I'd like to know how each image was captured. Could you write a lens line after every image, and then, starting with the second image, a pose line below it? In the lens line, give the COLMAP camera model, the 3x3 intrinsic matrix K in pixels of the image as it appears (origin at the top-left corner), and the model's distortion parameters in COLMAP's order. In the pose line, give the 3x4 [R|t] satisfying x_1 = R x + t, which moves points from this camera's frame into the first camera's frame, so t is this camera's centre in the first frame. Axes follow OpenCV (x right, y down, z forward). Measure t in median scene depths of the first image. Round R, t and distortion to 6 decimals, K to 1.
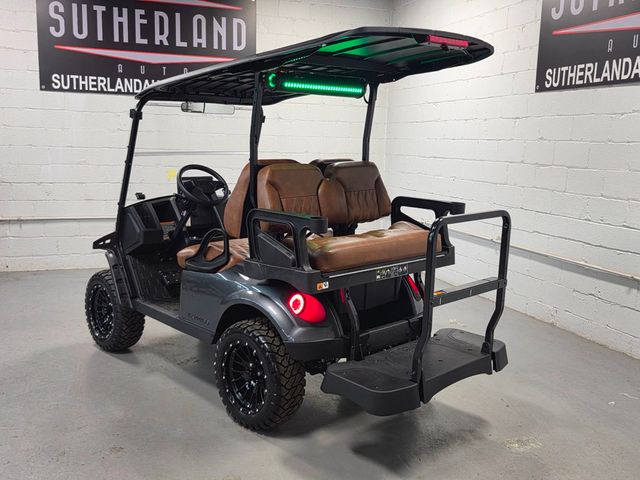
lens RADIAL K [[654.8, 0, 320.0], [0, 654.8, 240.0], [0, 0, 1]] dist [0.017115, 0.009777]
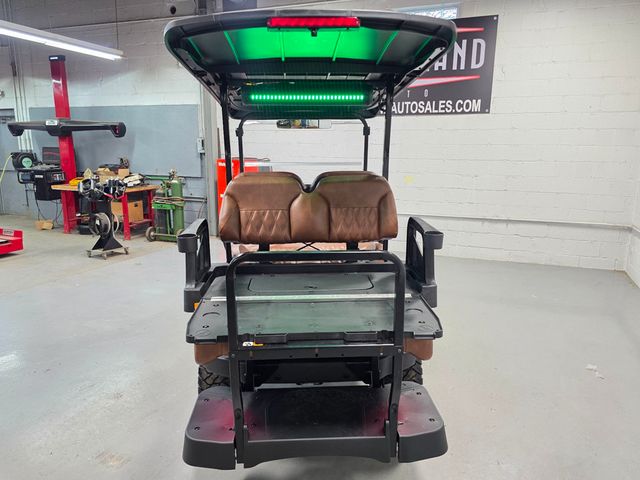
lens RADIAL K [[462.5, 0, 320.0], [0, 462.5, 240.0], [0, 0, 1]] dist [0.050346, -0.034968]
pose [[0.760647, 0.112300, -0.639379, 0.225323], [-0.086002, 0.993674, 0.072215, -0.036503], [0.643444, 0.000058, 0.765493, 0.236971]]
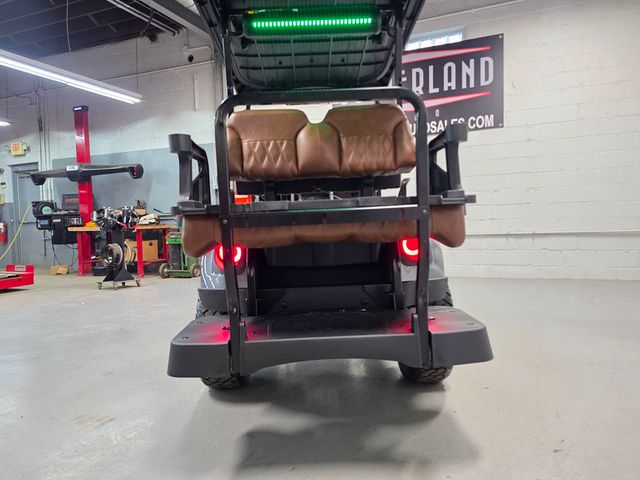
lens RADIAL K [[460.3, 0, 320.0], [0, 460.3, 240.0], [0, 0, 1]] dist [0.045452, -0.004034]
pose [[0.735812, -0.017496, -0.676959, 0.210575], [-0.054051, 0.994959, -0.084465, 0.058400], [0.675025, 0.098741, 0.731158, 0.271801]]
